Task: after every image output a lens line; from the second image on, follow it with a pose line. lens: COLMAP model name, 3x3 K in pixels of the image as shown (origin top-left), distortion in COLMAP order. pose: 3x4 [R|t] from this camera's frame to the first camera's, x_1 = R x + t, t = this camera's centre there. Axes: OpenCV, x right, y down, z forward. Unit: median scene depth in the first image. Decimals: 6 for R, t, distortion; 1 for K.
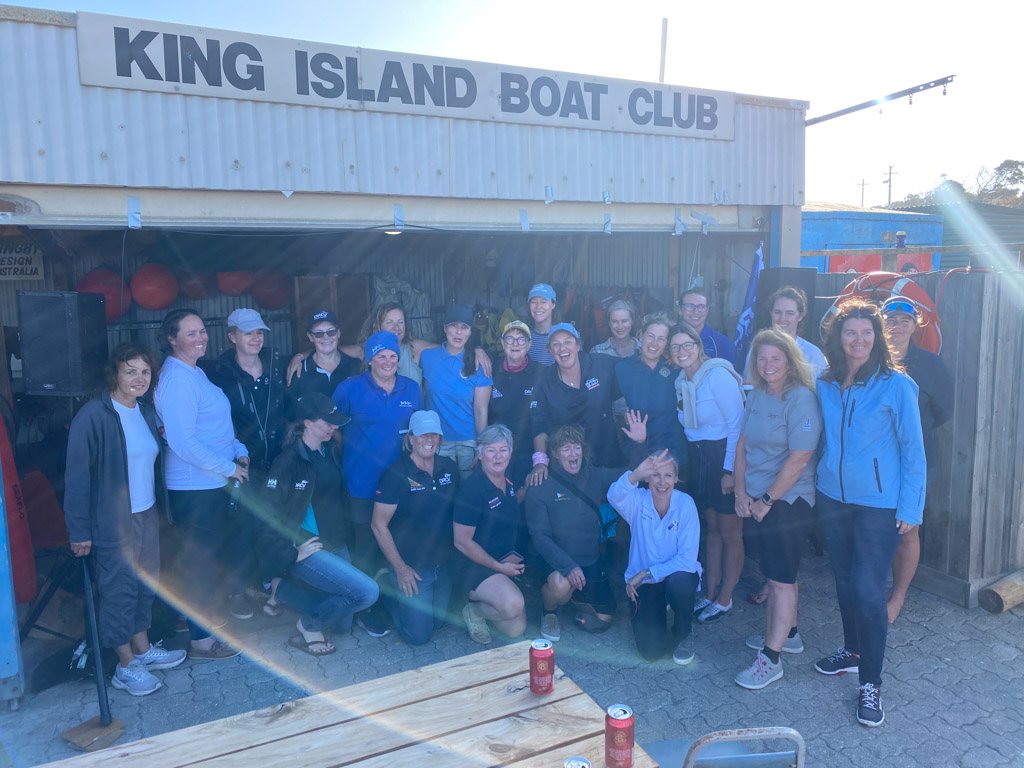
lens RADIAL K [[784.7, 0, 512.0], [0, 784.7, 384.0], [0, 0, 1]] dist [0.005391, 0.004310]
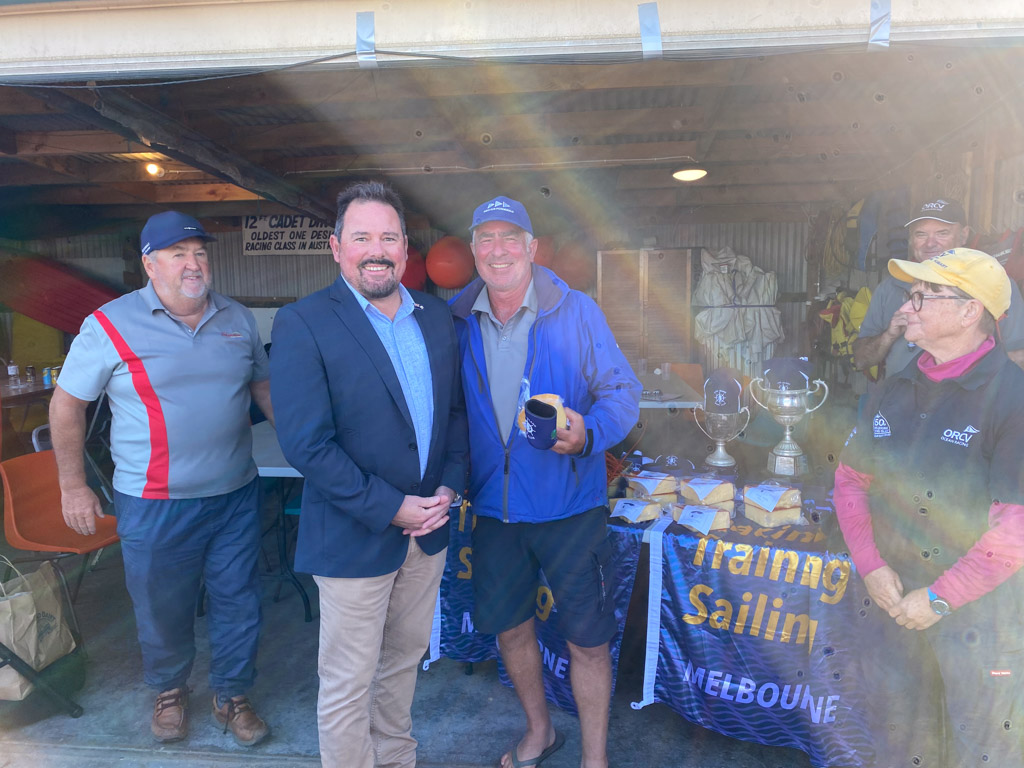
lens RADIAL K [[784.7, 0, 512.0], [0, 784.7, 384.0], [0, 0, 1]] dist [0.005391, 0.004310]
pose [[0.831538, 0.071257, -0.550878, 0.231650], [-0.081321, 0.996669, 0.006168, 0.002876], [0.549482, 0.039669, 0.834563, 0.620996]]
